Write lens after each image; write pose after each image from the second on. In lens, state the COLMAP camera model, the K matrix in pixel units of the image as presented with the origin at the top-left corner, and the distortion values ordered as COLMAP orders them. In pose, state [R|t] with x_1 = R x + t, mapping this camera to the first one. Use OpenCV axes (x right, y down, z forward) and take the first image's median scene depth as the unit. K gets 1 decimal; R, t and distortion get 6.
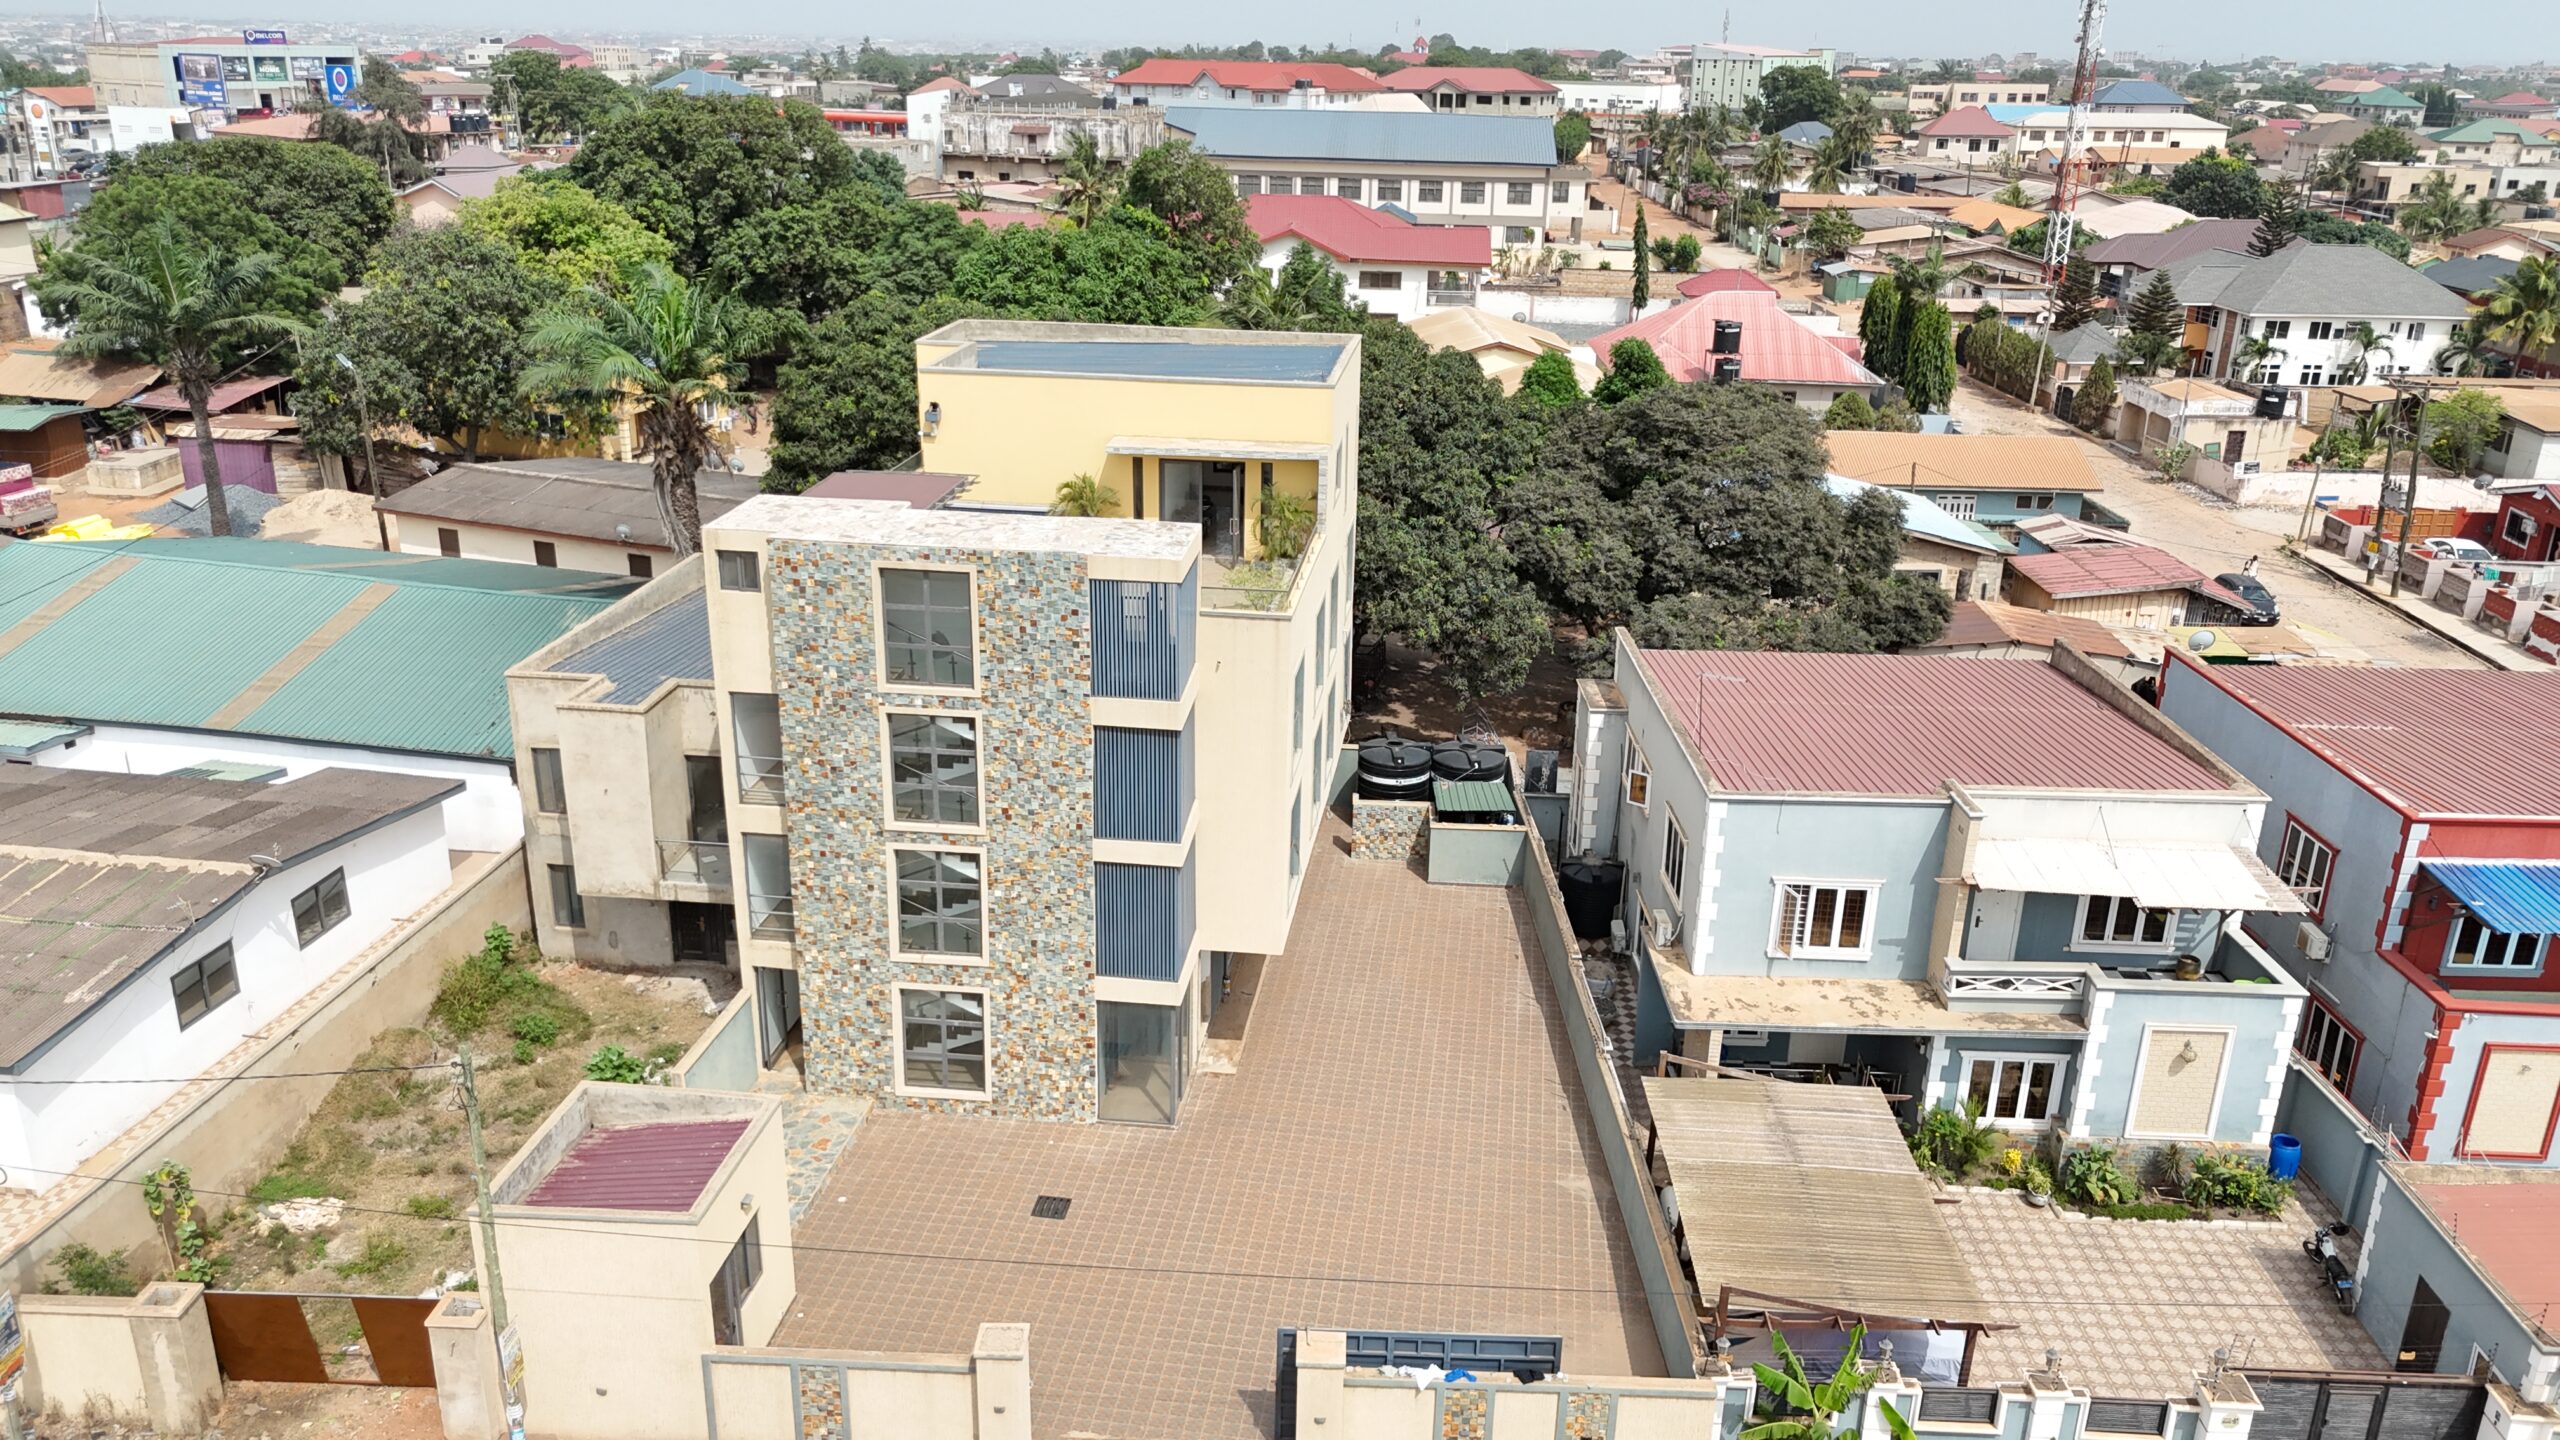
lens RADIAL K [[1883.4, 0, 1285.5], [0, 1883.4, 698.5], [0, 0, 1]] dist [0.048380, -0.040165]
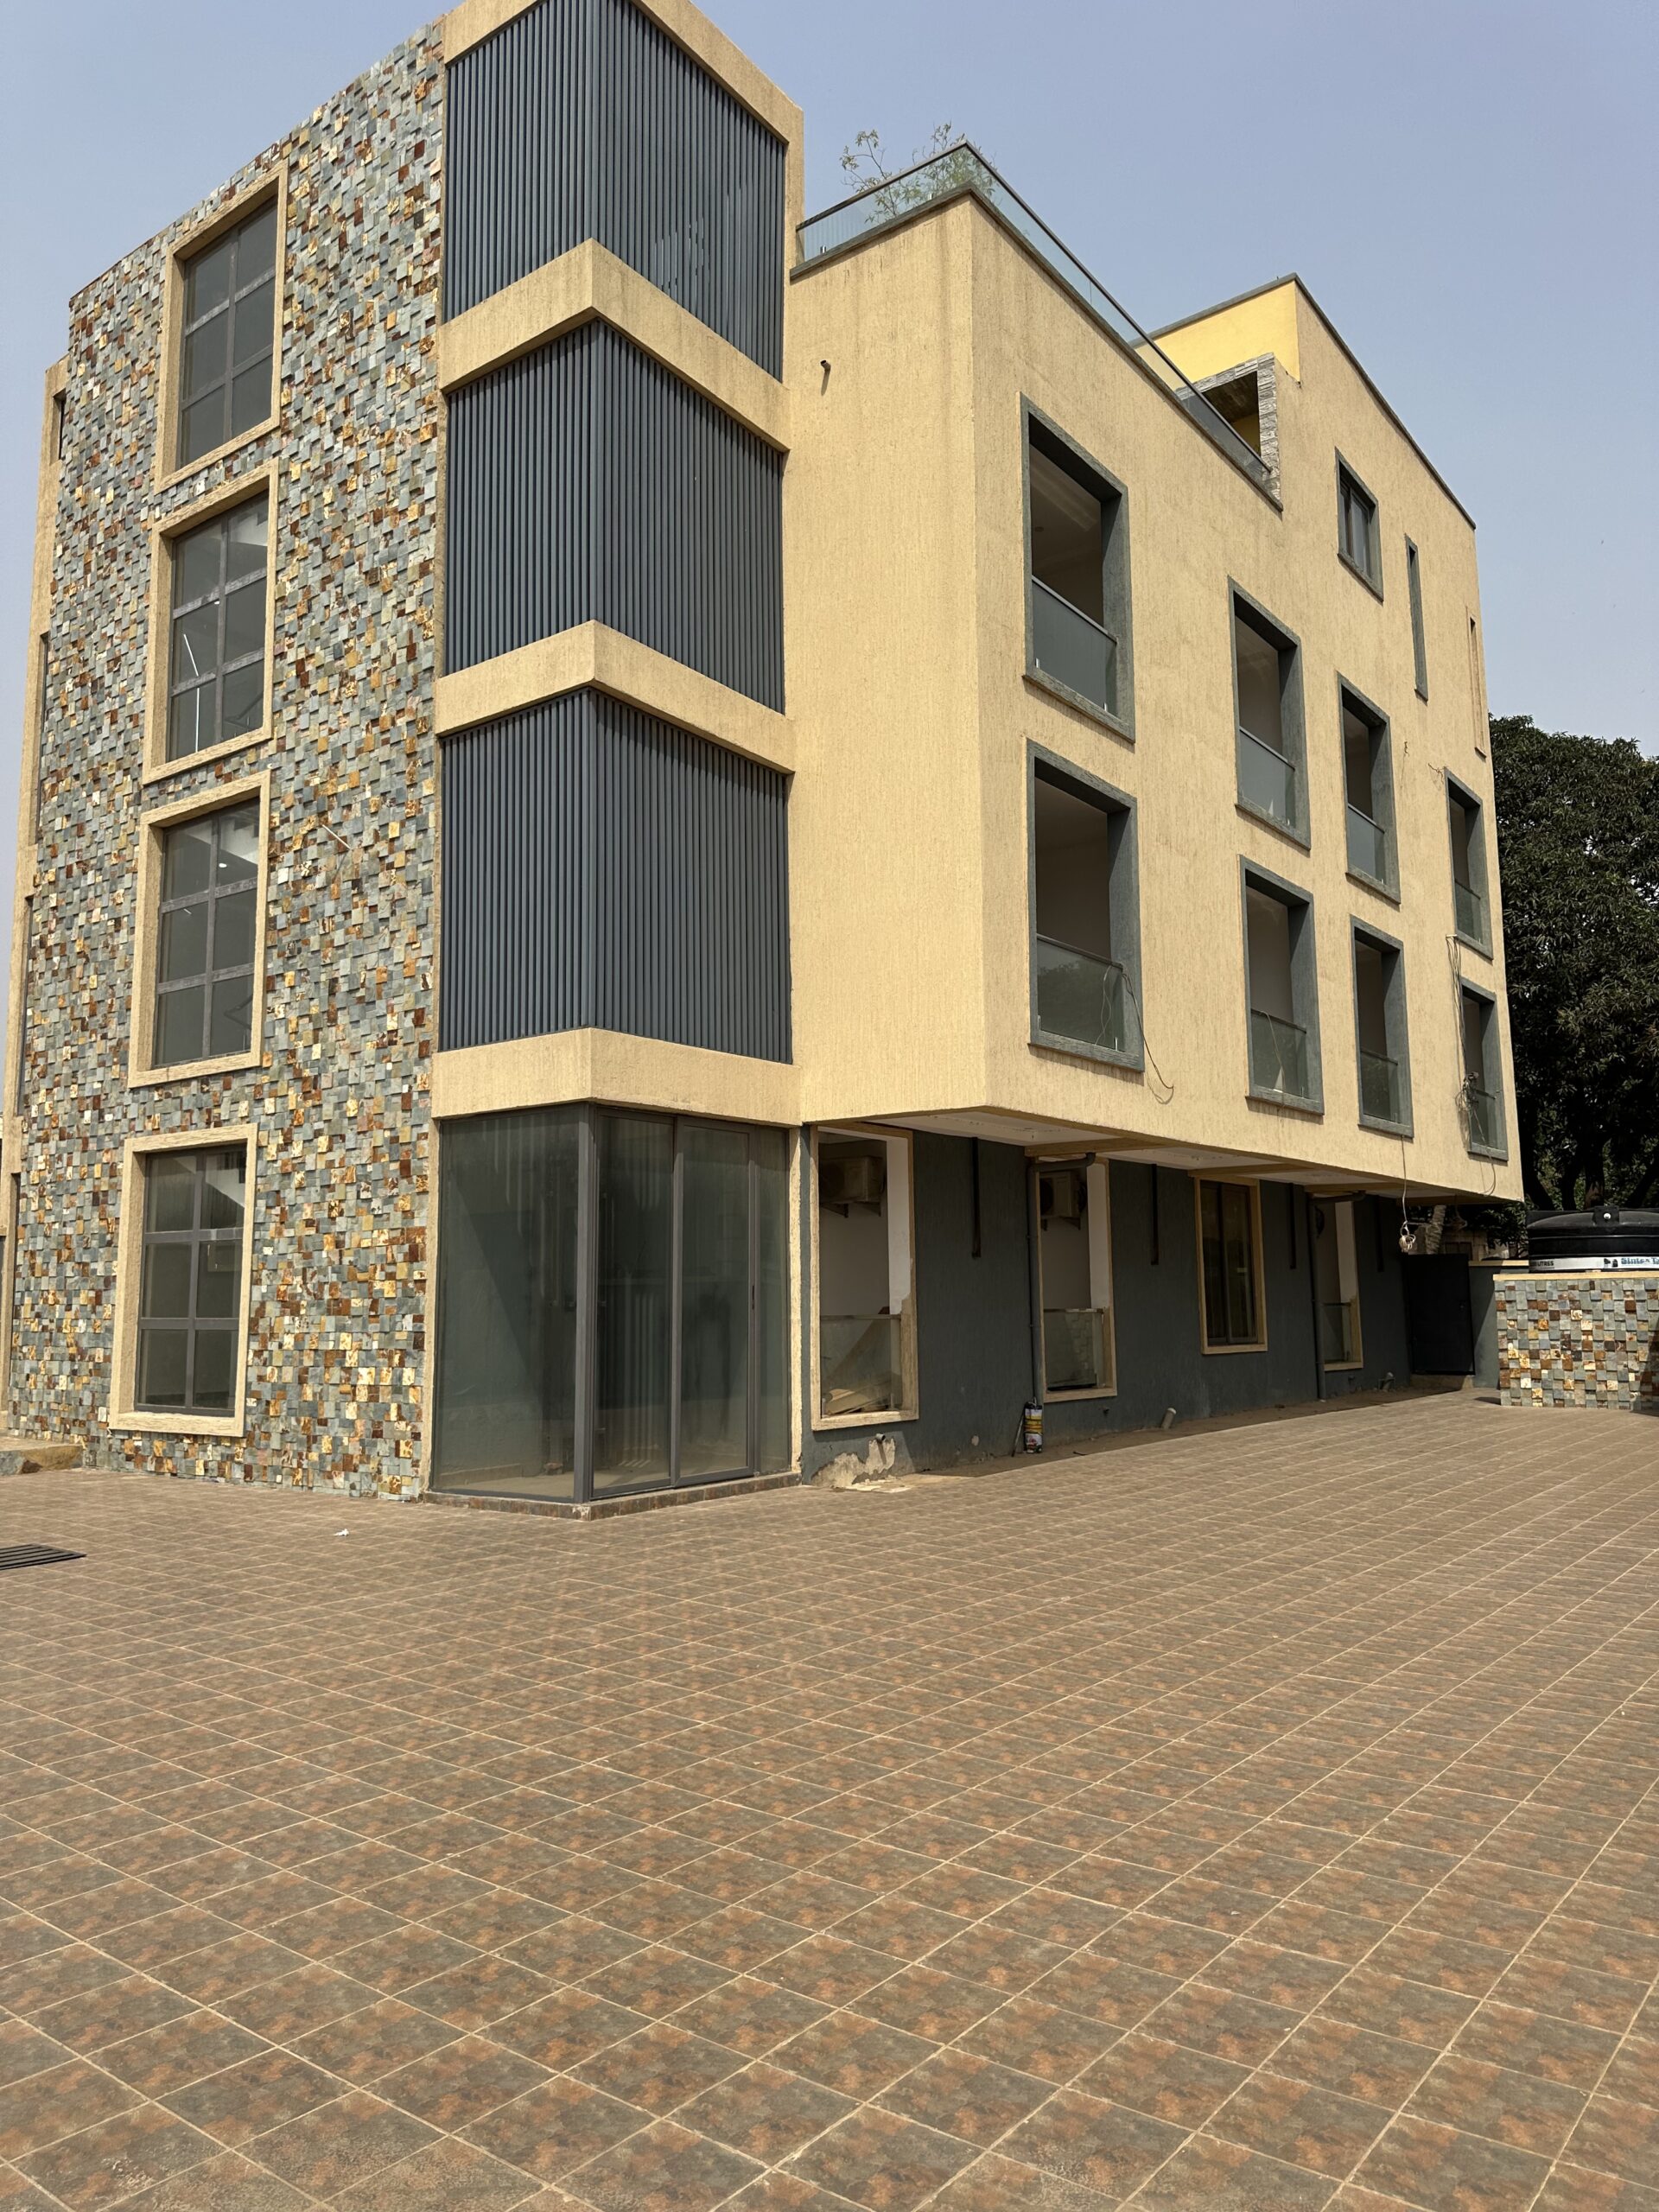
lens RADIAL K [[1566.8, 0, 820.2], [0, 1566.8, 1116.2], [0, 0, 1]] dist [0.031293, -0.009049]
pose [[0.860668, -0.092136, -0.500760, 0.123392], [-0.139022, 0.903598, -0.405196, 0.272052], [0.489819, 0.418357, 0.764889, 0.782416]]
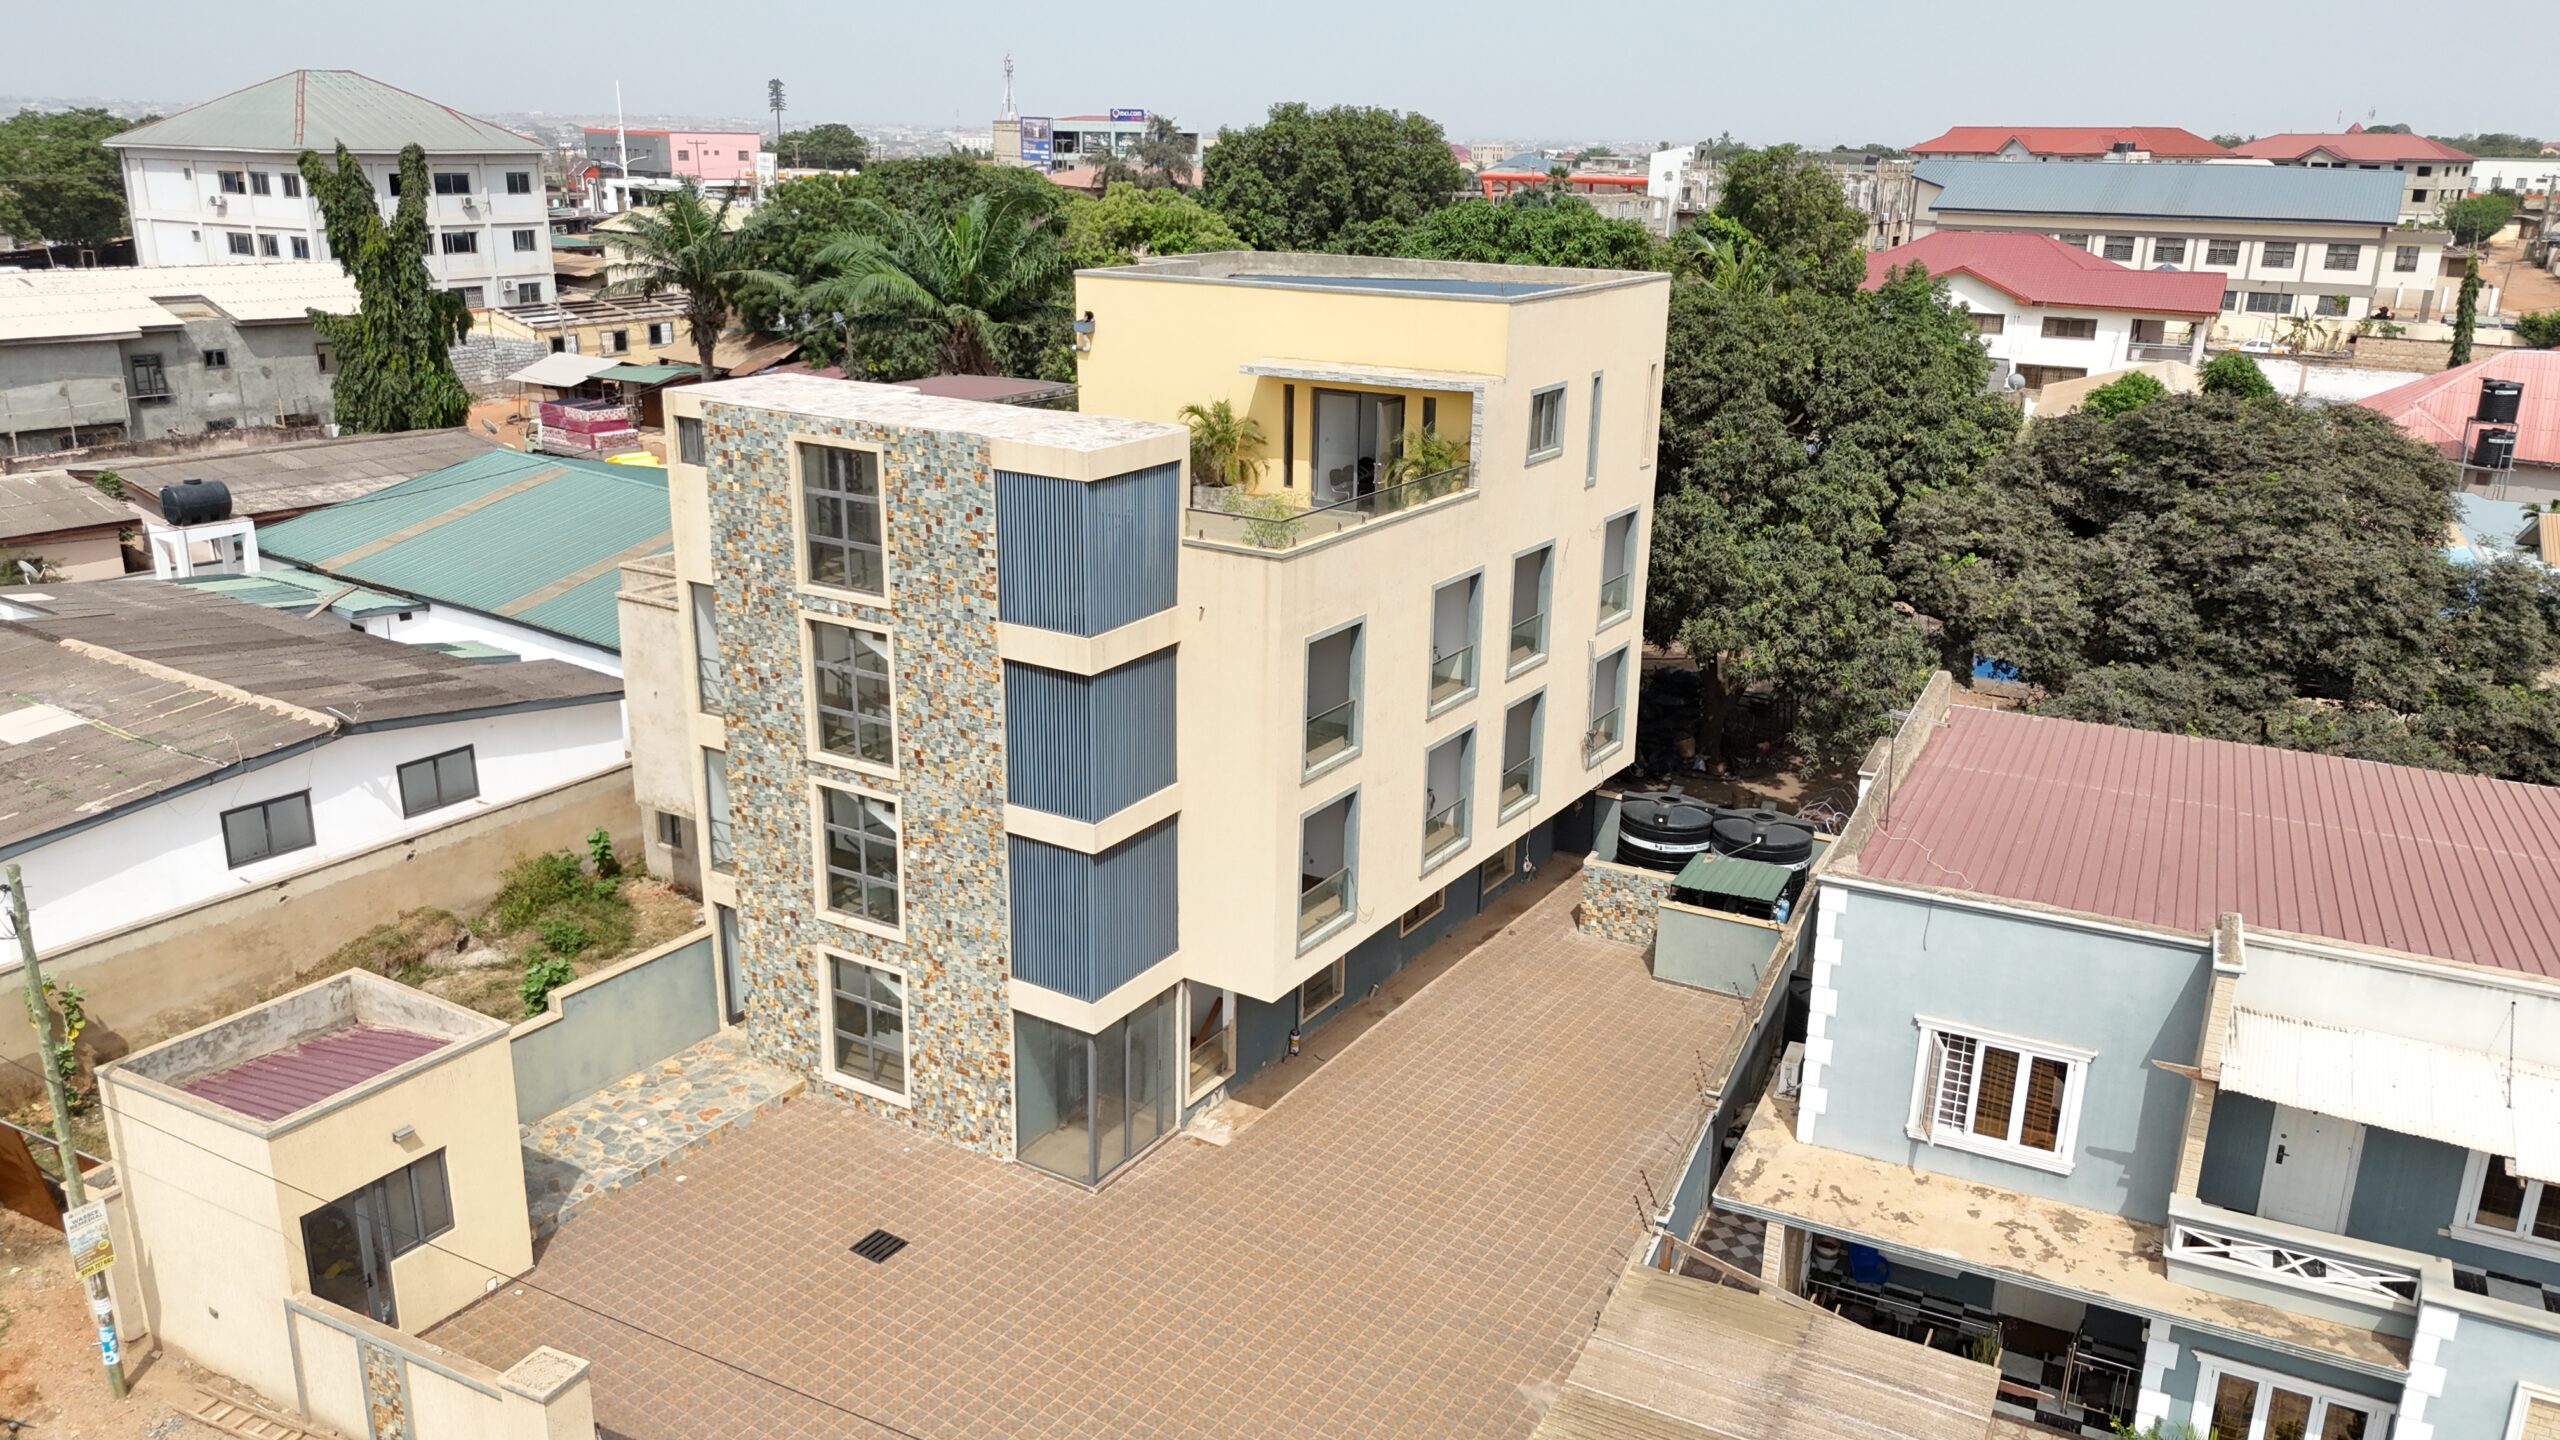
lens RADIAL K [[1883.4, 0, 1286.4], [0, 1883.4, 711.2], [0, 0, 1]] dist [0.048380, -0.040165]
pose [[0.905307, 0.121440, -0.407028, 0.313300], [-0.139366, 0.990134, -0.014561, 0.029218], [0.401244, 0.069908, 0.913300, 0.297167]]
